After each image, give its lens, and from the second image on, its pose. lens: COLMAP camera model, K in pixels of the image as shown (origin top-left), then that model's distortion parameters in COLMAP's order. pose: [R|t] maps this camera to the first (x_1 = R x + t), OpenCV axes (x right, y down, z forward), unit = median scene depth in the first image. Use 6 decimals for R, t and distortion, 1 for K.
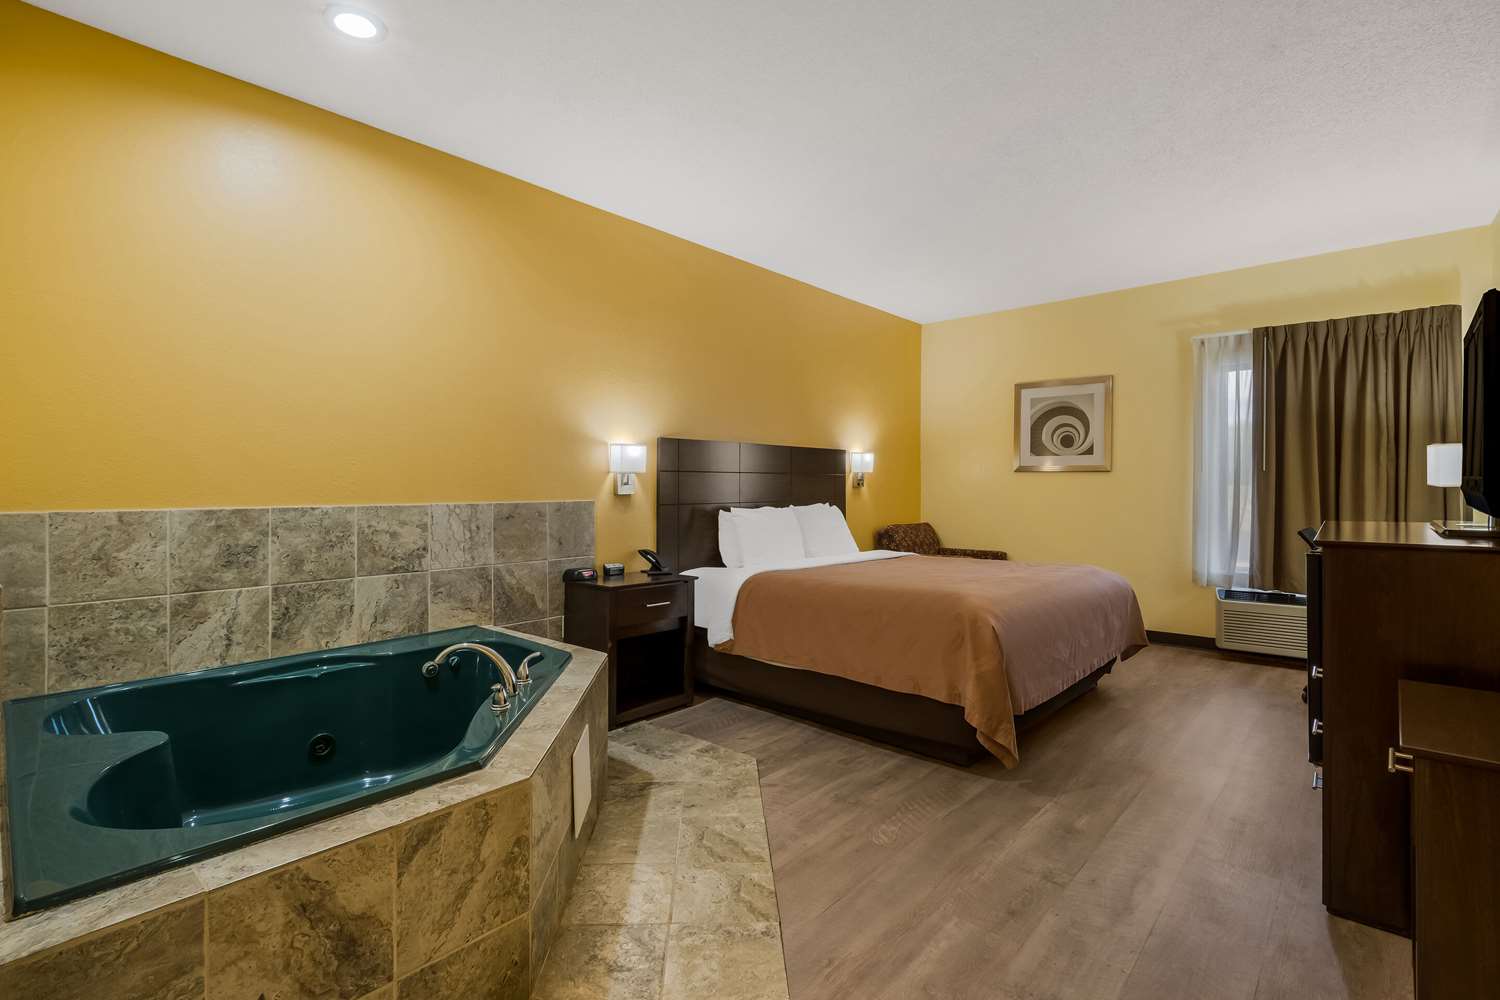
lens RADIAL K [[691.9, 0, 749.4], [0, 691.9, 489.8], [0, 0, 1]] dist [0.001276, -0.002397]
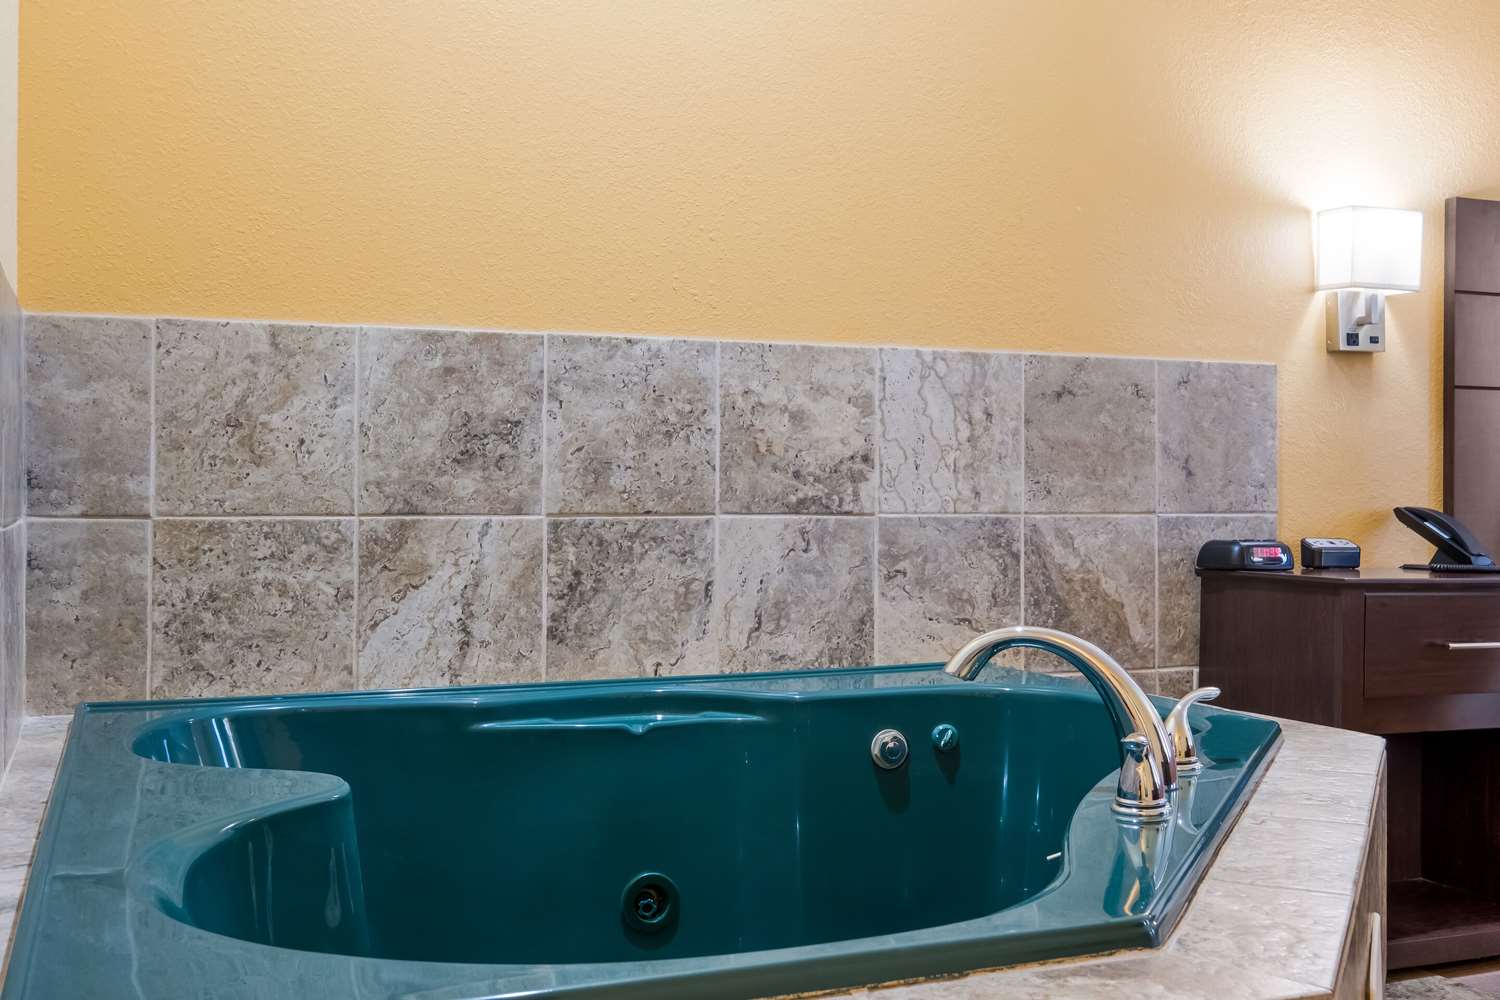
lens RADIAL K [[1563.6, 0, 747.3], [0, 1563.6, 498.0], [0, 0, 1]] dist [-0.018752, 0.000000]
pose [[0.895140, 0.002409, -0.445779, -0.139843], [-0.005294, 0.999972, -0.005227, 0.121584], [0.445754, 0.007039, 0.895128, 0.178458]]
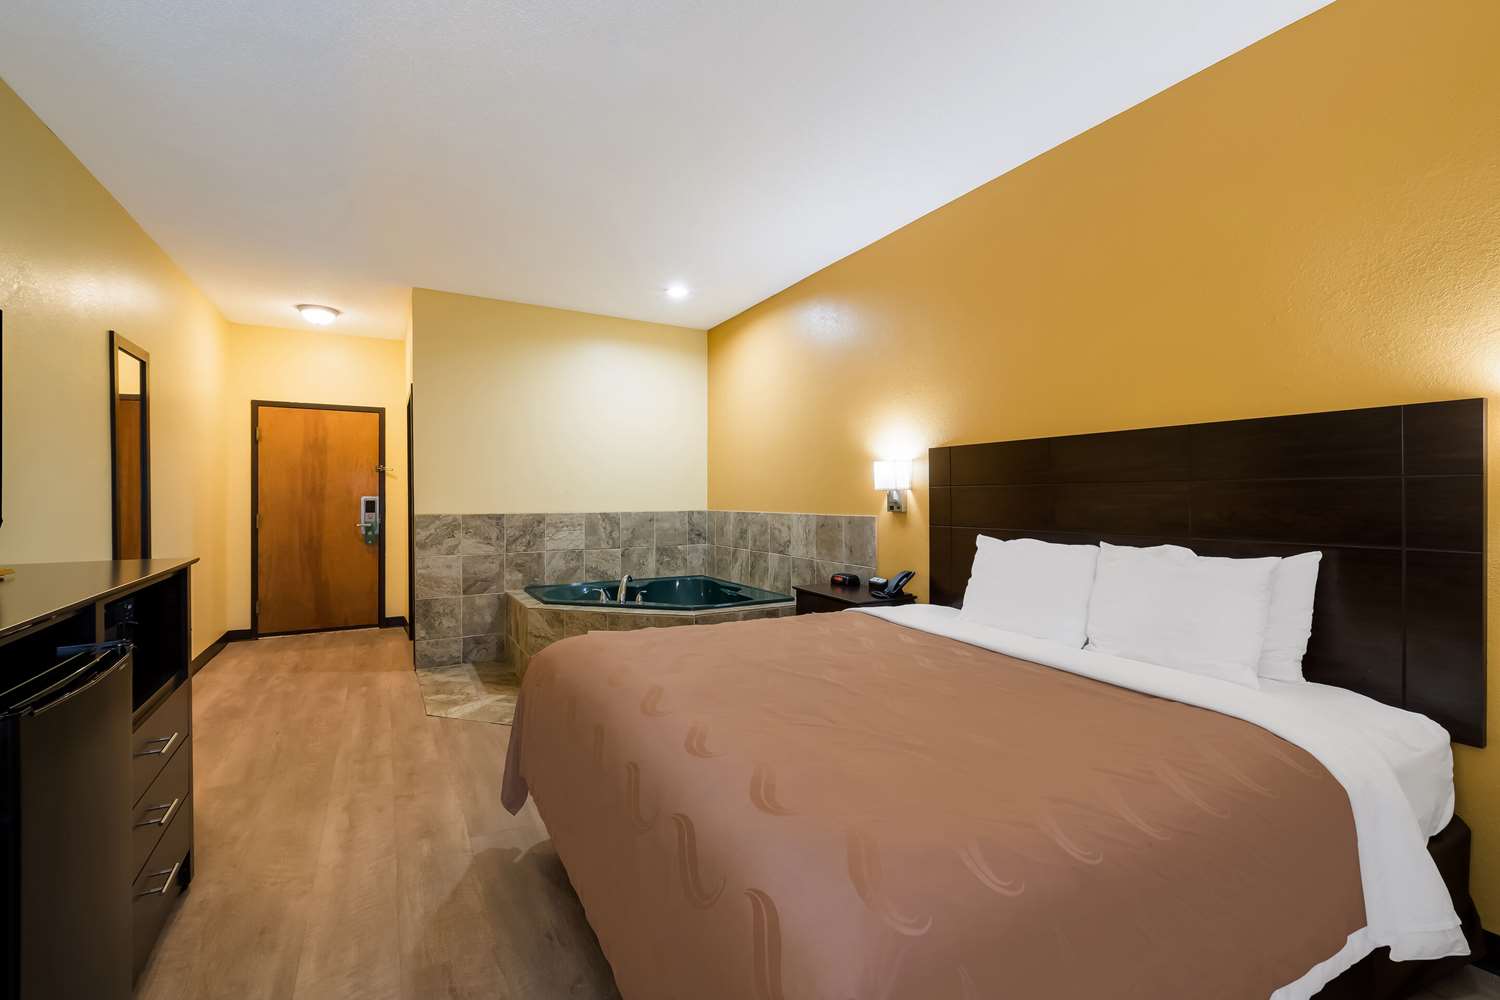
lens RADIAL K [[665.0, 0, 754.4], [0, 665.0, 506.9], [0, 0, 1]] dist [0.004405, 0.000268]
pose [[-0.328689, 0.019676, -0.944233, 1.061567], [0.000939, 0.999789, 0.020507, -0.026745], [0.944438, 0.005854, -0.328638, 1.529136]]
